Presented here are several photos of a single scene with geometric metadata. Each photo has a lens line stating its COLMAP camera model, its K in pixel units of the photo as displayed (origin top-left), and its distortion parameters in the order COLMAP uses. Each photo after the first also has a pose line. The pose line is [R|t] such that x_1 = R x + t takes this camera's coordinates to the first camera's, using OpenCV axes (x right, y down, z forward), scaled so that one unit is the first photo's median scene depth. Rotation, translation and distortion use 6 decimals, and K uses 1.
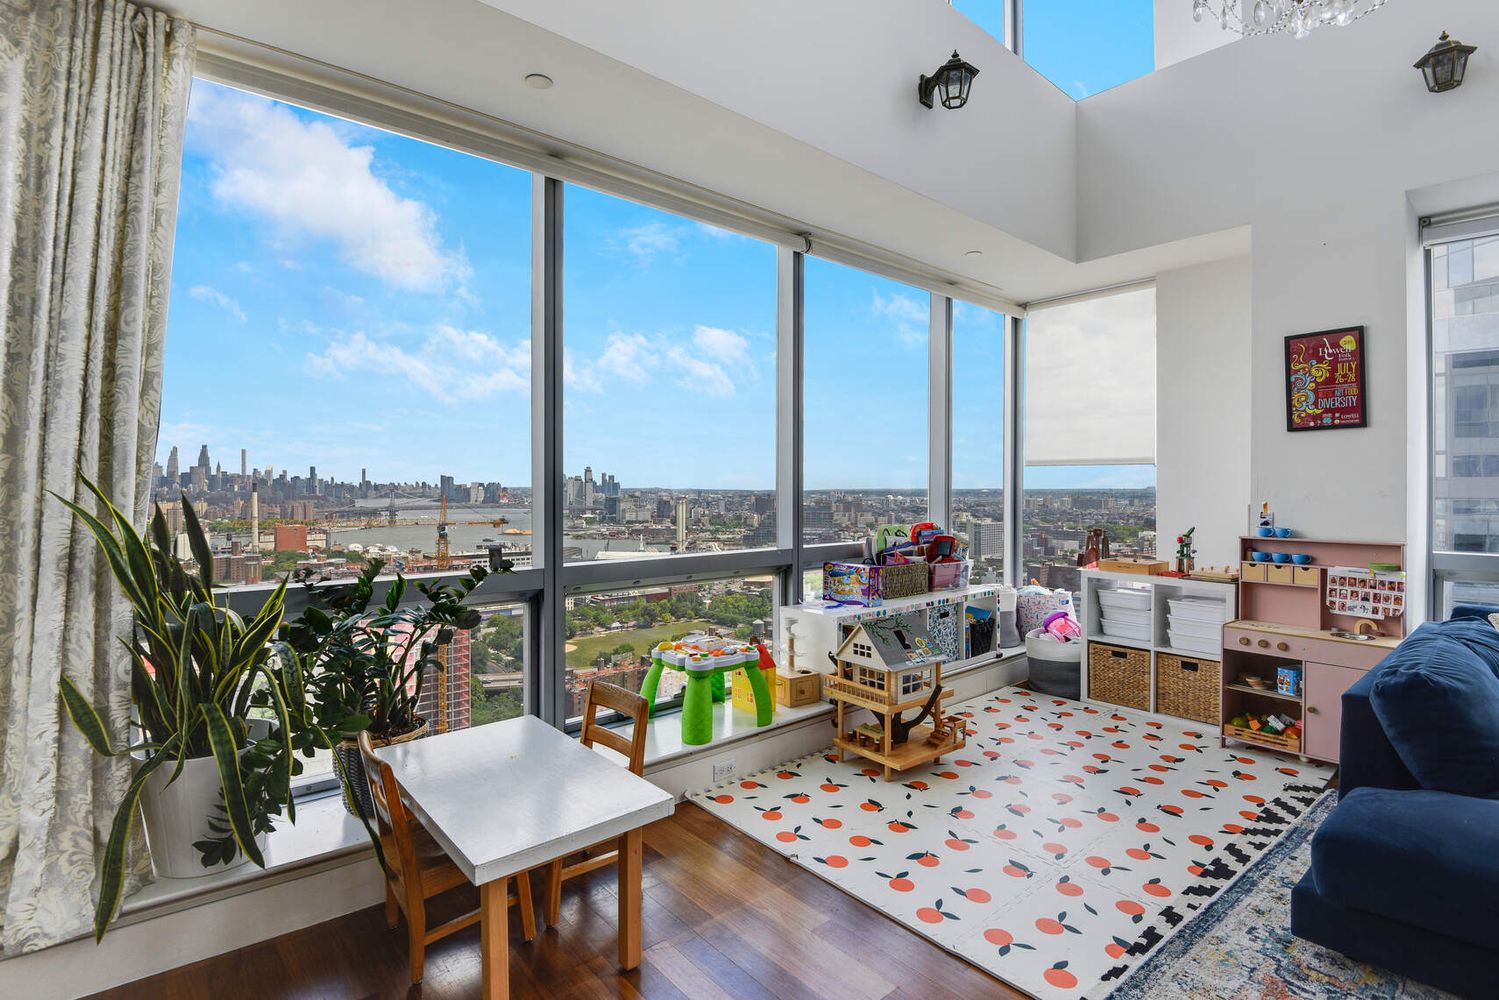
lens RADIAL K [[702.4, 0, 731.2], [0, 702.4, 479.0], [0, 0, 1]] dist [-0.003219, -0.021582]
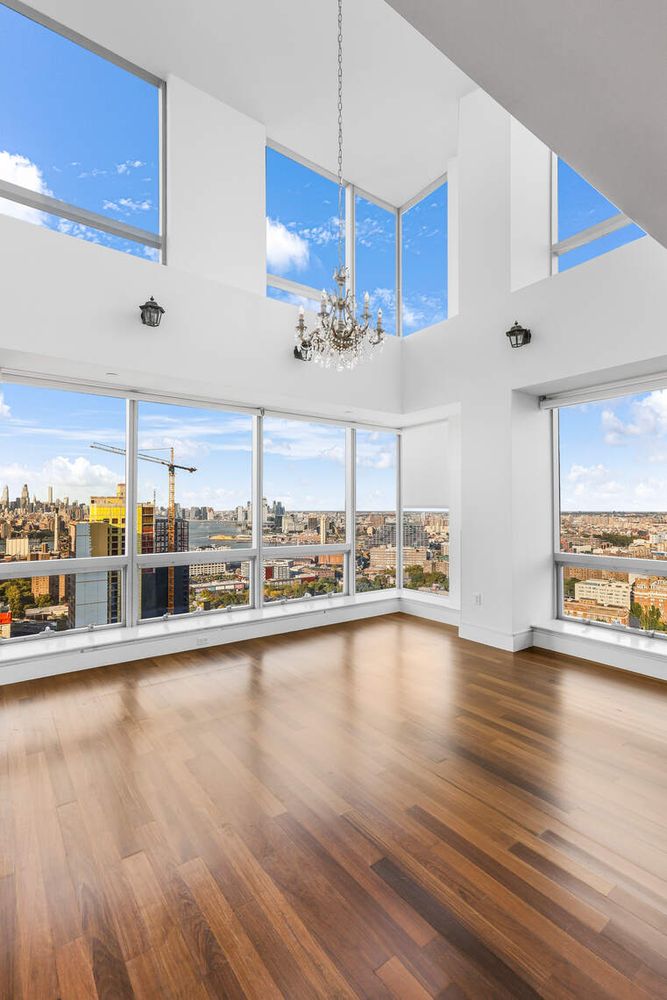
lens RADIAL K [[446.8, 0, 346.9], [0, 446.8, 498.5], [0, 0, 1]] dist [-0.019416, 0.000277]
pose [[0.999792, -0.005766, -0.019542, 0.727213], [0.005532, 0.999913, -0.012002, -0.085334], [0.019609, 0.011891, 0.999737, -0.731300]]
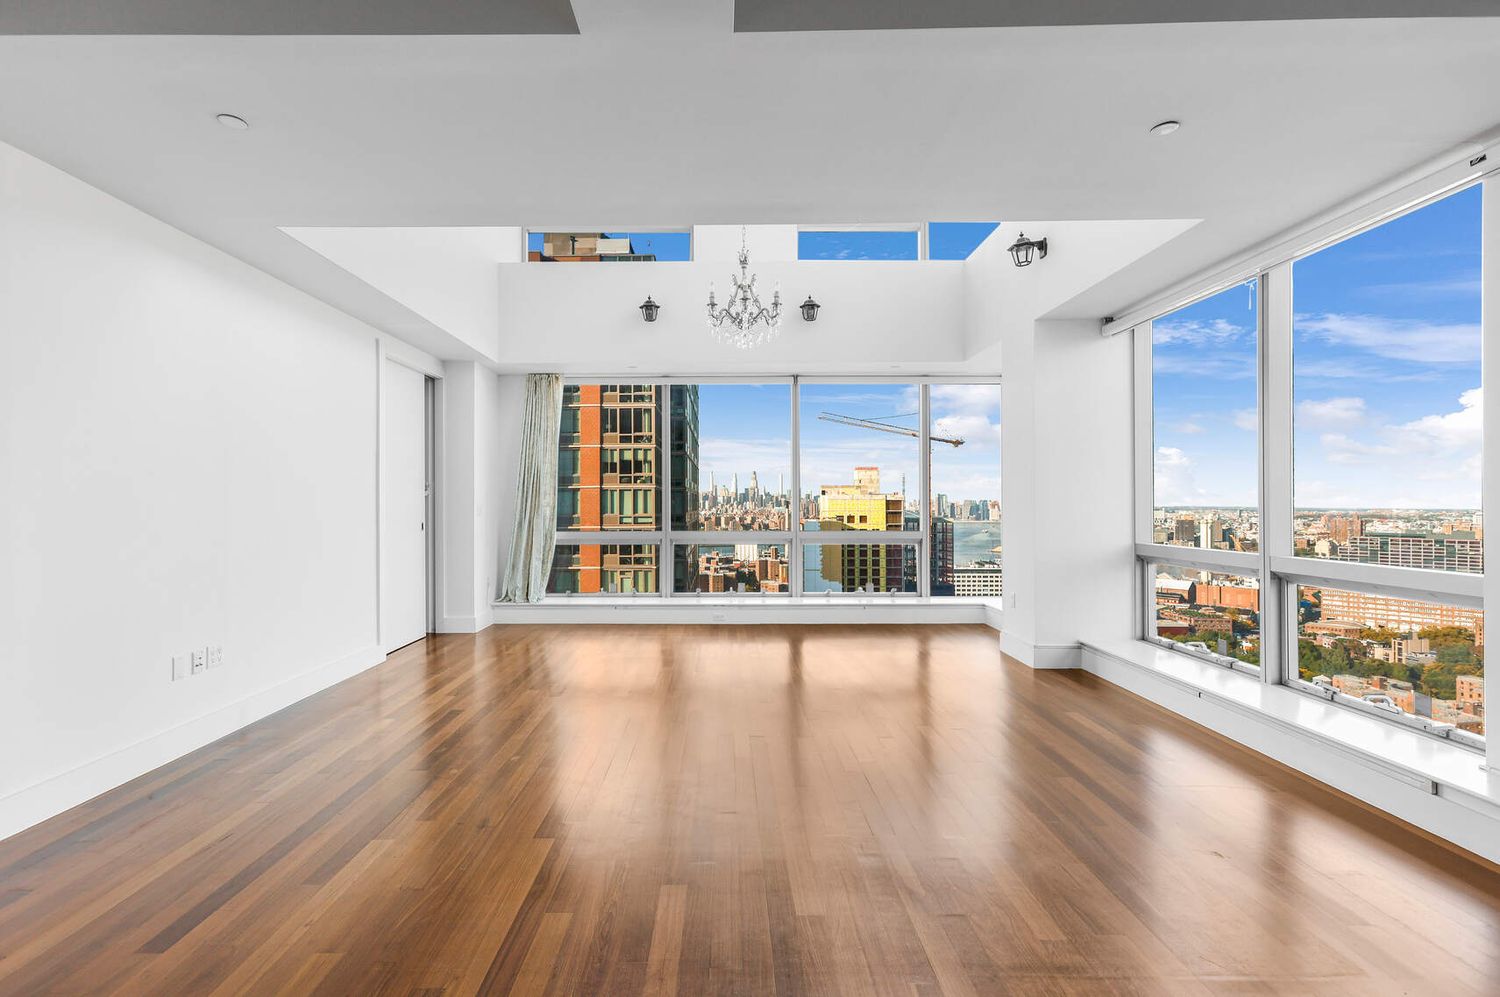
lens RADIAL K [[686.7, 0, 733.1], [0, 686.7, 497.4], [0, 0, 1]] dist [-0.001451, -0.000049]
pose [[0.777413, -0.008951, -0.628926, 2.259674], [0.009782, 0.999950, -0.002139, 0.008389], [0.628914, -0.004490, 0.777462, -1.206685]]
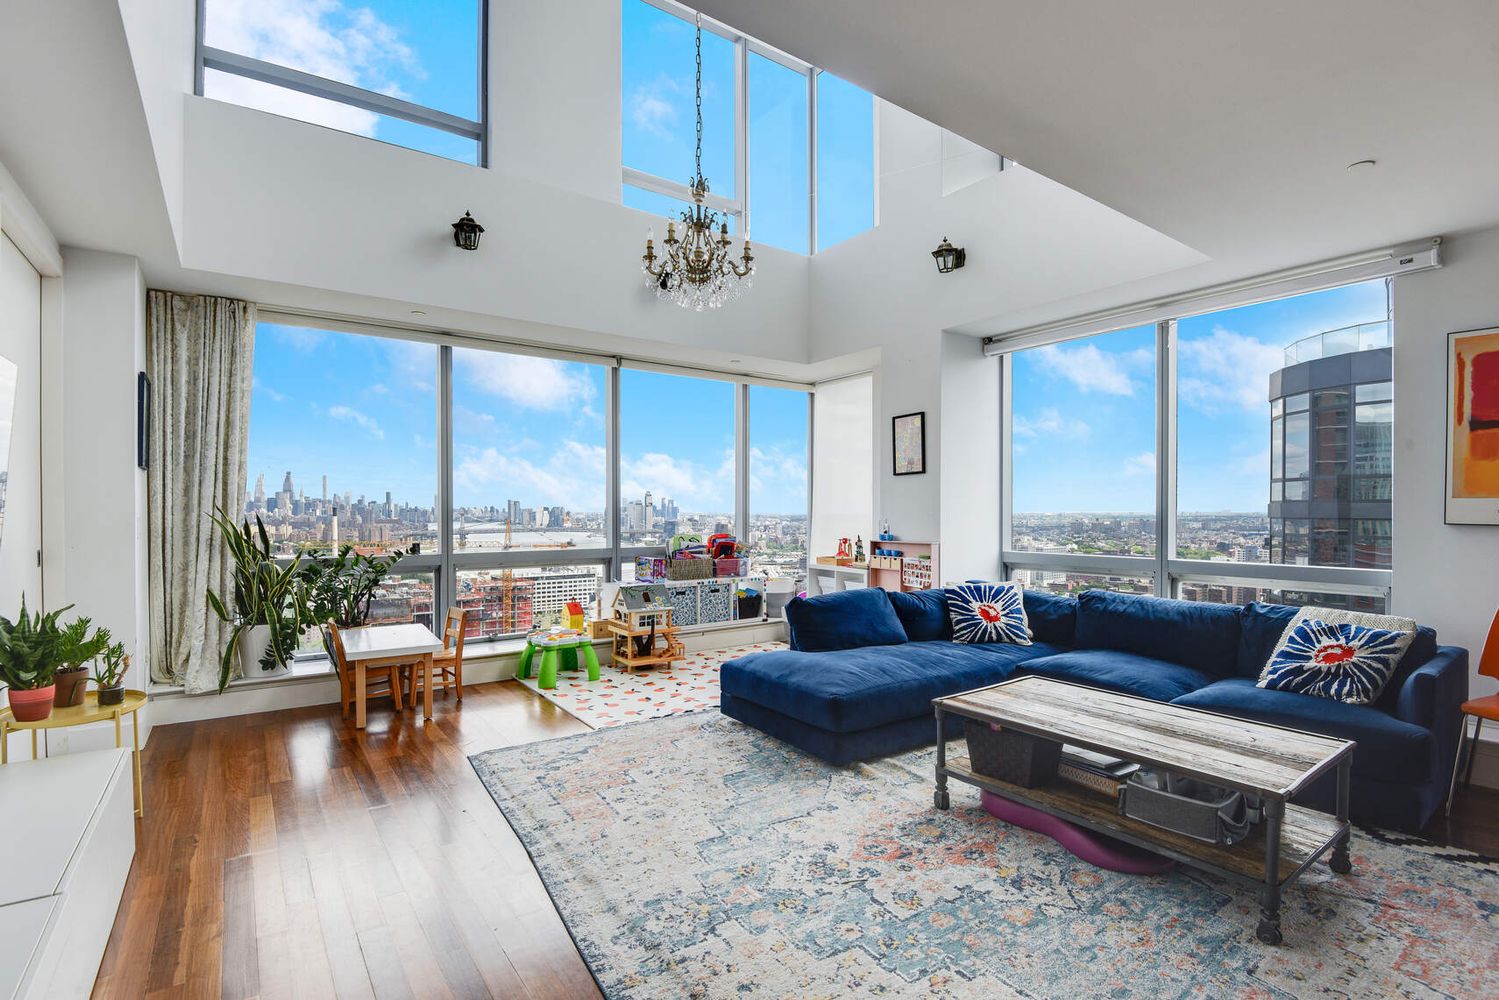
lens RADIAL K [[698.7, 0, 737.3], [0, 698.7, 506.5], [0, 0, 1]] dist [0.000609, -0.026775]
pose [[0.997151, -0.002118, -0.075401, 0.952728], [0.002517, 0.999983, 0.005192, -0.010226], [0.075389, -0.005367, 0.997140, -1.147834]]
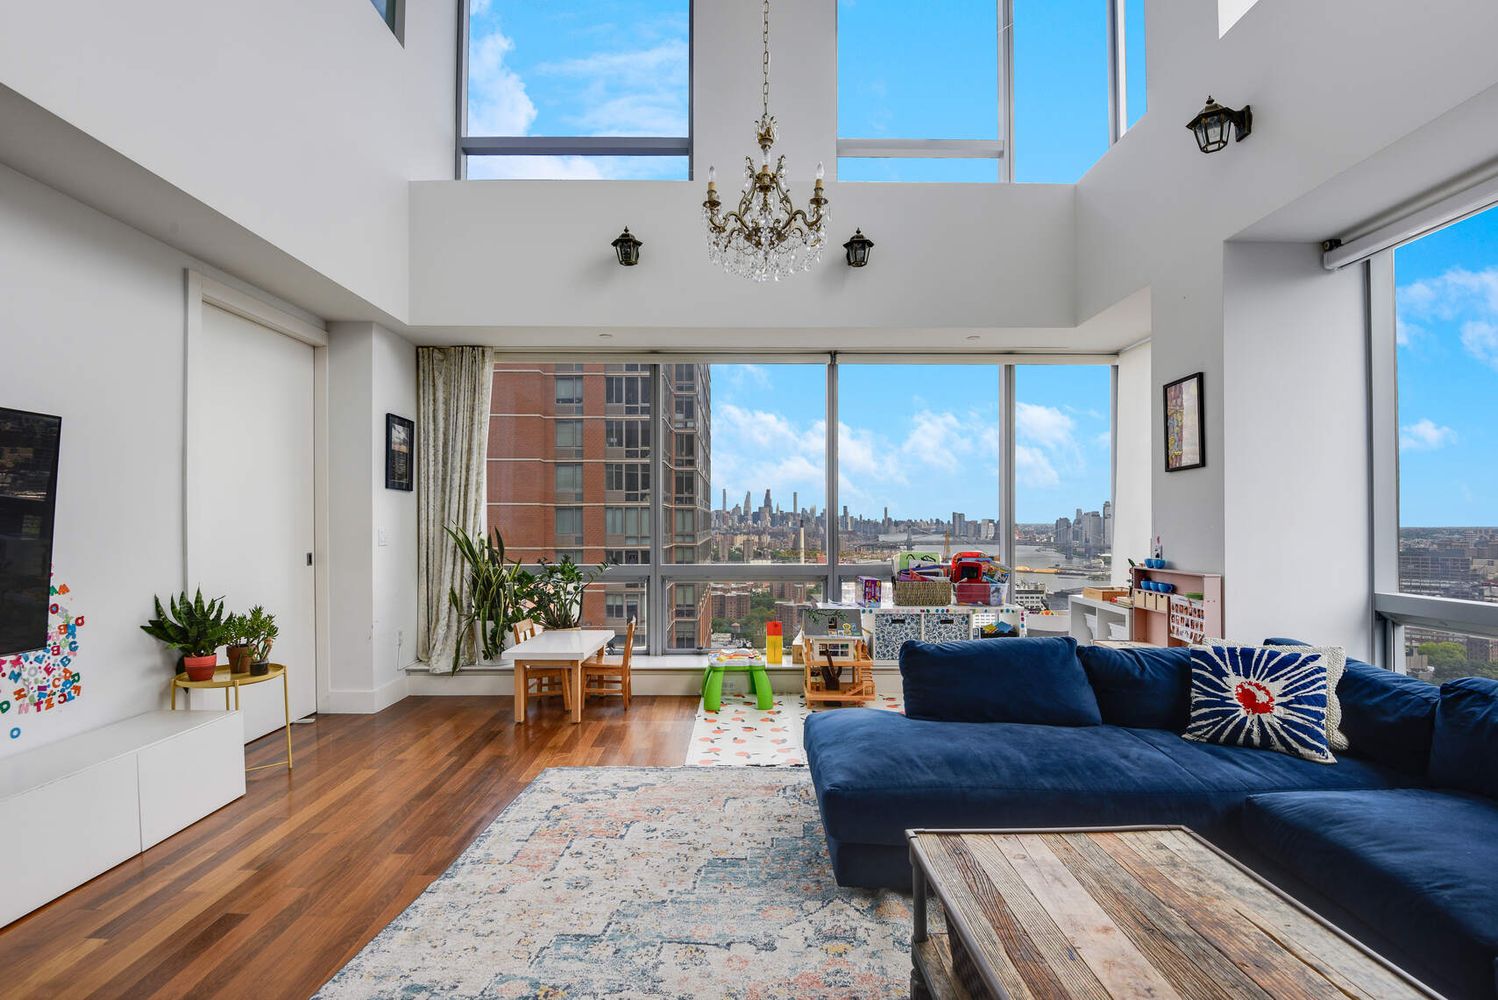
lens RADIAL K [[701.7, 0, 746.6], [0, 701.7, 518.8], [0, 0, 1]] dist [-0.000520, -0.027205]
pose [[0.777321, -0.004152, -0.629090, 1.676935], [0.007228, 0.999971, 0.002331, -0.005066], [0.629062, -0.006359, 0.777329, -0.485190]]
